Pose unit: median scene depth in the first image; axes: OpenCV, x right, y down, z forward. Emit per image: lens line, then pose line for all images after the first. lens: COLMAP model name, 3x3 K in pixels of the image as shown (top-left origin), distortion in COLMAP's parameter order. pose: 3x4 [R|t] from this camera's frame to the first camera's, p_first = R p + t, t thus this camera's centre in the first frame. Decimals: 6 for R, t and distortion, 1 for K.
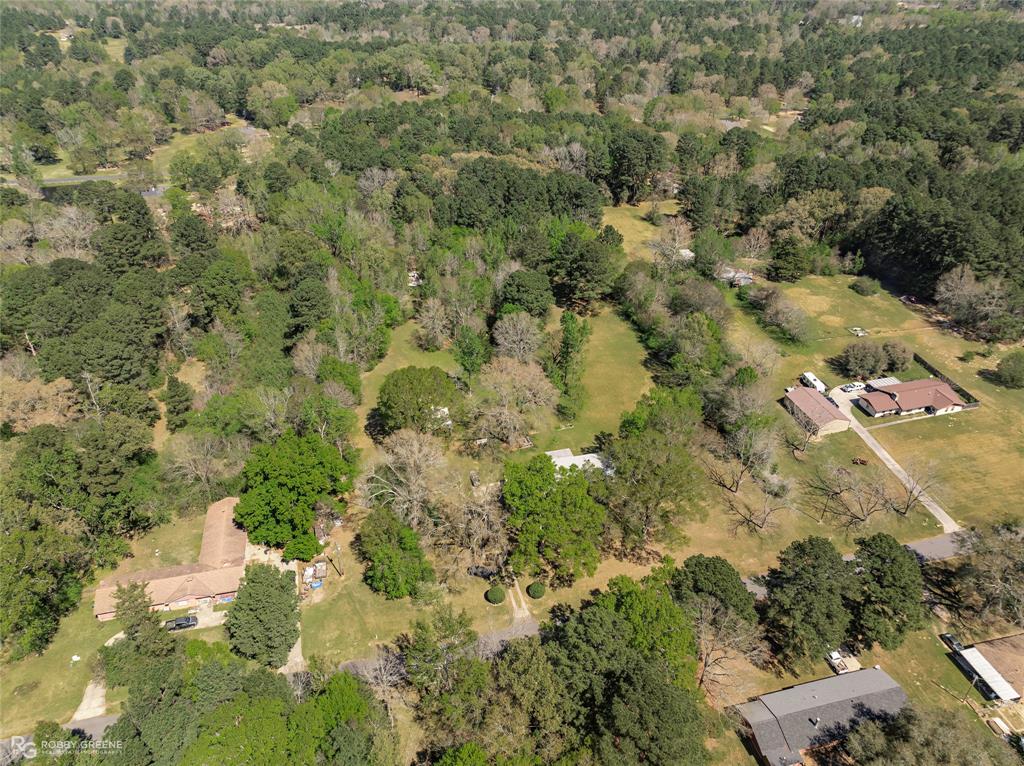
lens RADIAL K [[716.9, 0, 512.6], [0, 716.9, 380.9], [0, 0, 1]] dist [-0.010049, 0.017704]
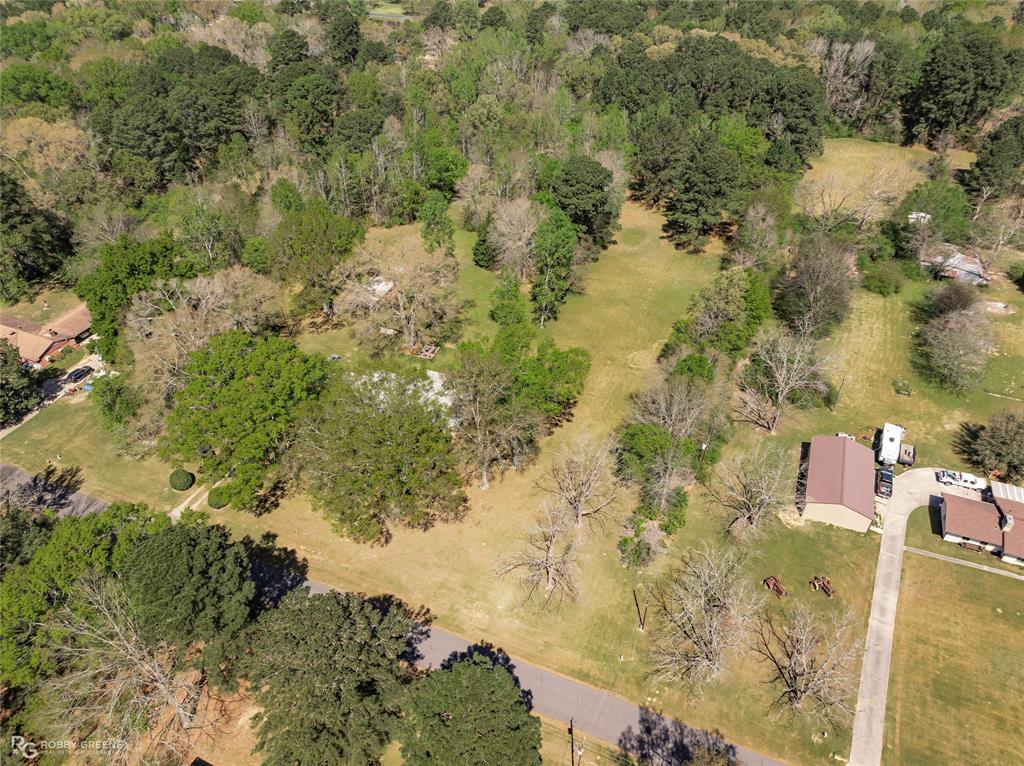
lens RADIAL K [[716.9, 0, 512.6], [0, 716.9, 380.9], [0, 0, 1]] dist [-0.010049, 0.017704]
pose [[0.800842, 0.370843, -0.470242, 0.365991], [-0.326760, 0.928607, 0.175832, -0.039890], [0.501877, 0.012843, 0.864844, 0.293800]]
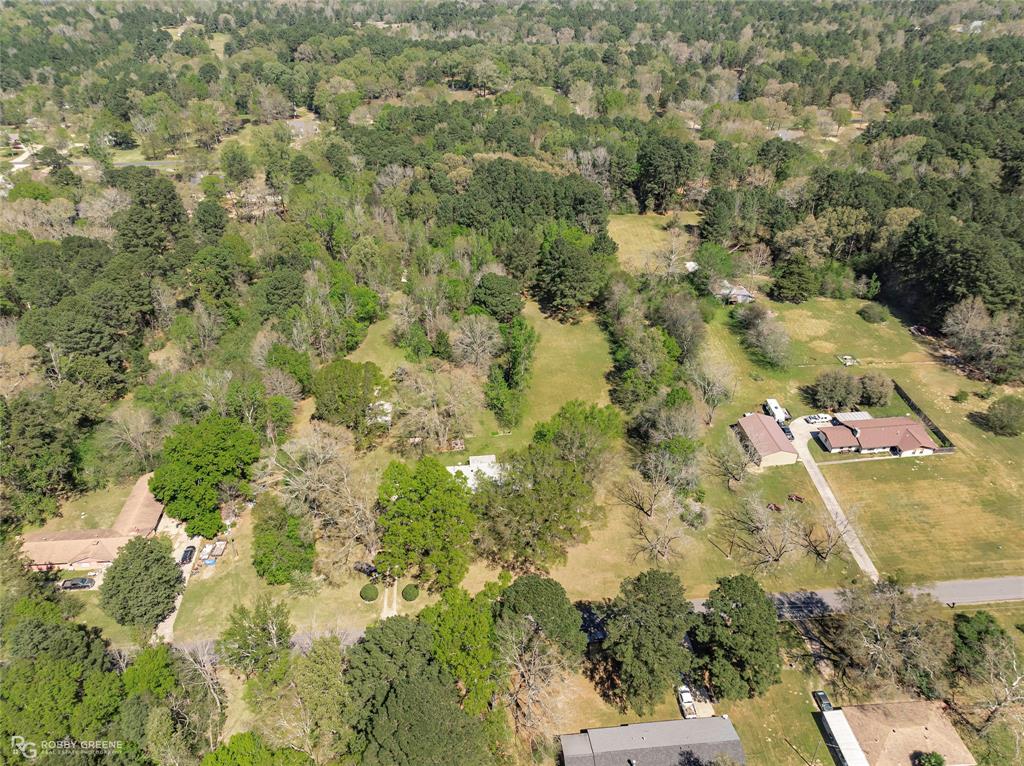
lens RADIAL K [[716.9, 0, 512.6], [0, 716.9, 380.9], [0, 0, 1]] dist [-0.010049, 0.017704]
pose [[0.988120, 0.080592, -0.130856, 0.169296], [-0.080730, 0.996727, 0.004265, -0.010534], [0.130771, 0.006350, 0.991392, 0.016161]]
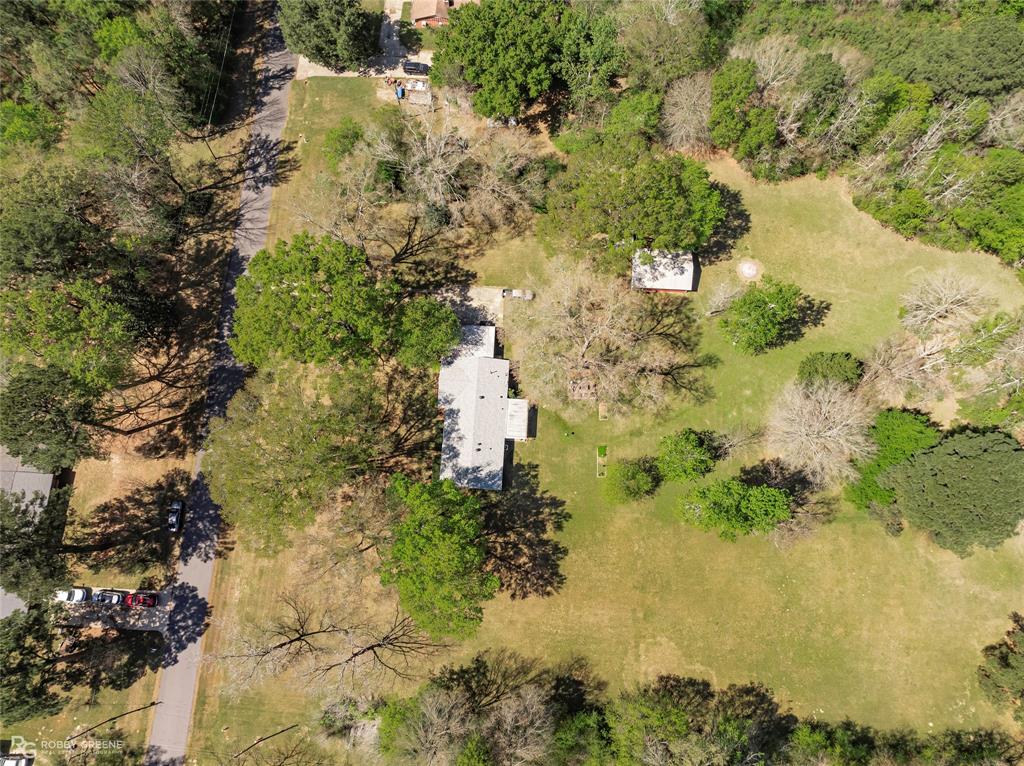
lens RADIAL K [[716.9, 0, 512.6], [0, 716.9, 380.9], [0, 0, 1]] dist [-0.010049, 0.017704]
pose [[-0.298574, 0.931217, -0.209018, 0.126006], [-0.511807, 0.028625, 0.858624, -0.334747], [0.805548, 0.363339, 0.468056, 0.509672]]
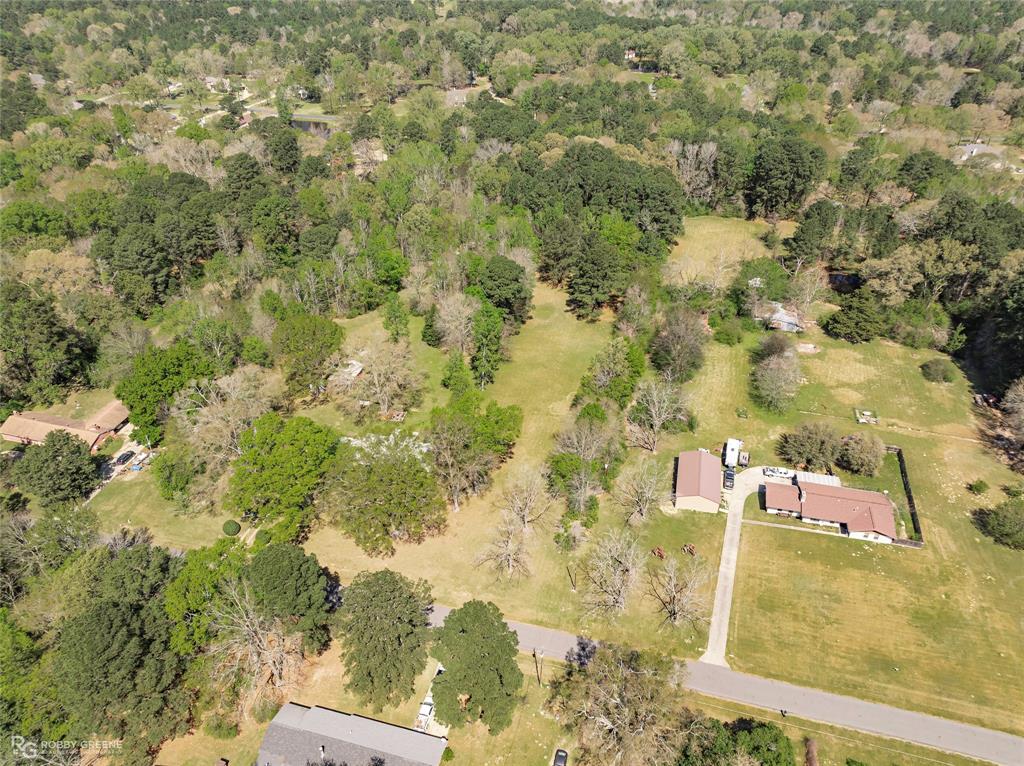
lens RADIAL K [[716.9, 0, 512.6], [0, 716.9, 380.9], [0, 0, 1]] dist [-0.010049, 0.017704]
pose [[0.875075, 0.269899, -0.401743, 0.434470], [-0.259583, 0.962311, 0.081077, -0.067918], [0.408485, 0.033337, 0.912156, 0.106251]]
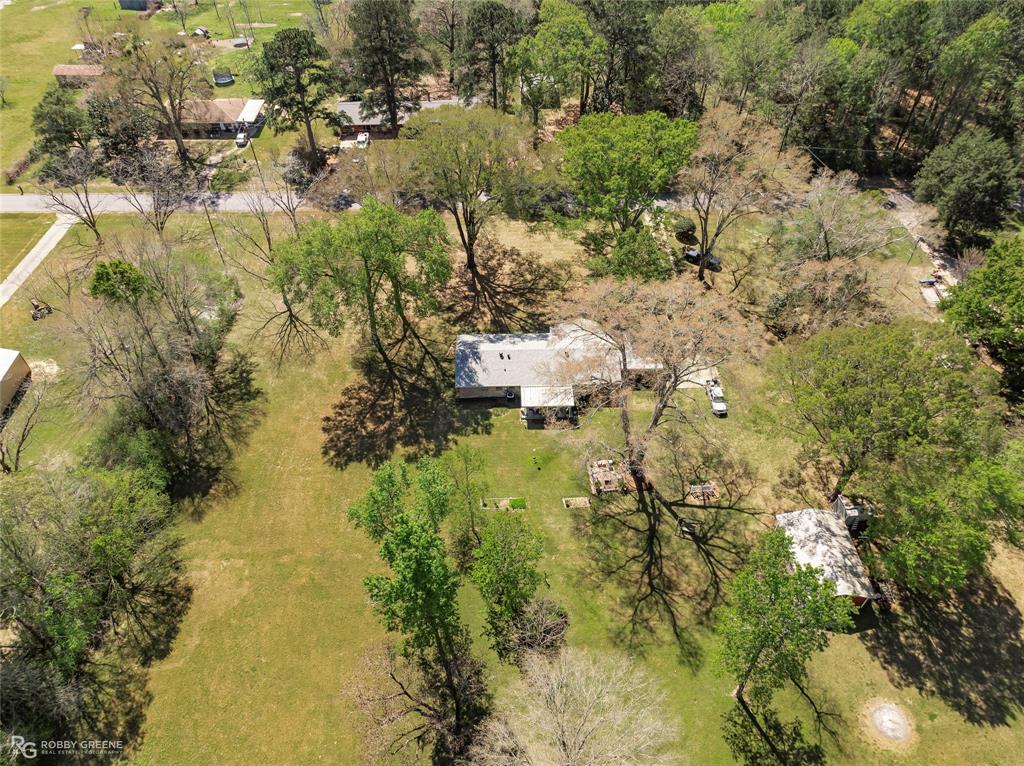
lens RADIAL K [[716.9, 0, 512.6], [0, 716.9, 380.9], [0, 0, 1]] dist [-0.010049, 0.017704]
pose [[-0.976244, -0.147116, 0.159071, 0.007214], [0.126027, 0.211644, 0.969187, -0.287966], [-0.176250, 0.966211, -0.188075, 0.811910]]
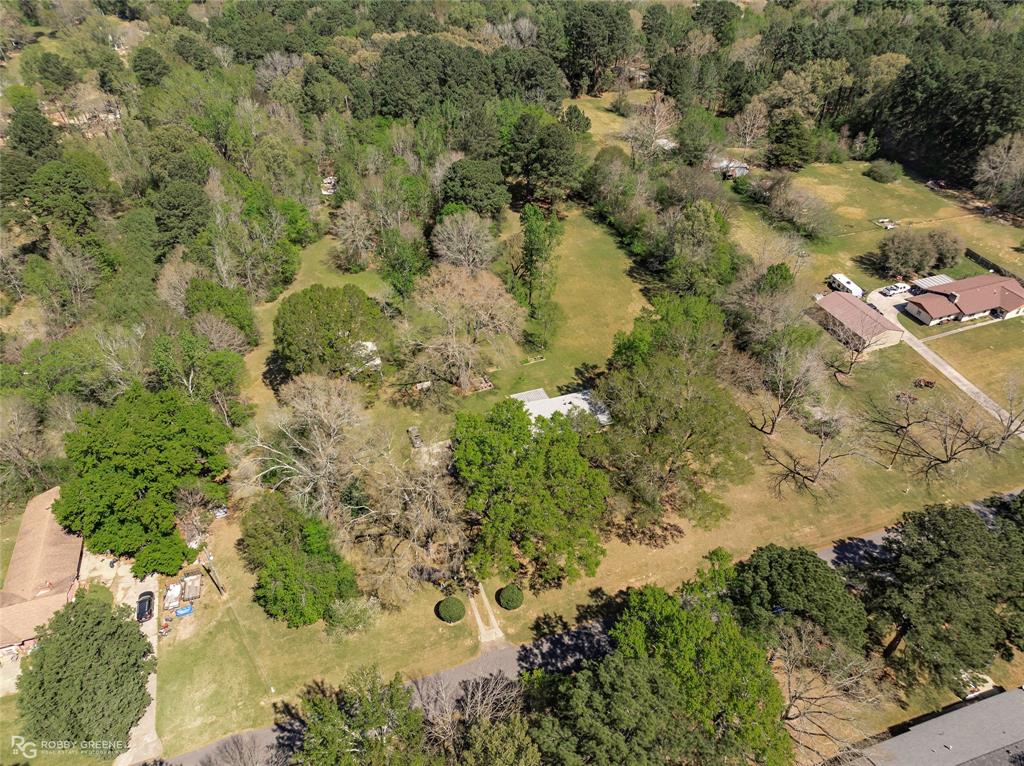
lens RADIAL K [[716.9, 0, 512.6], [0, 716.9, 380.9], [0, 0, 1]] dist [-0.010049, 0.017704]
pose [[0.996576, -0.056338, 0.060513, 0.003144], [0.051101, 0.995082, 0.084856, 0.017181], [-0.064996, -0.081473, 0.994554, 0.202264]]
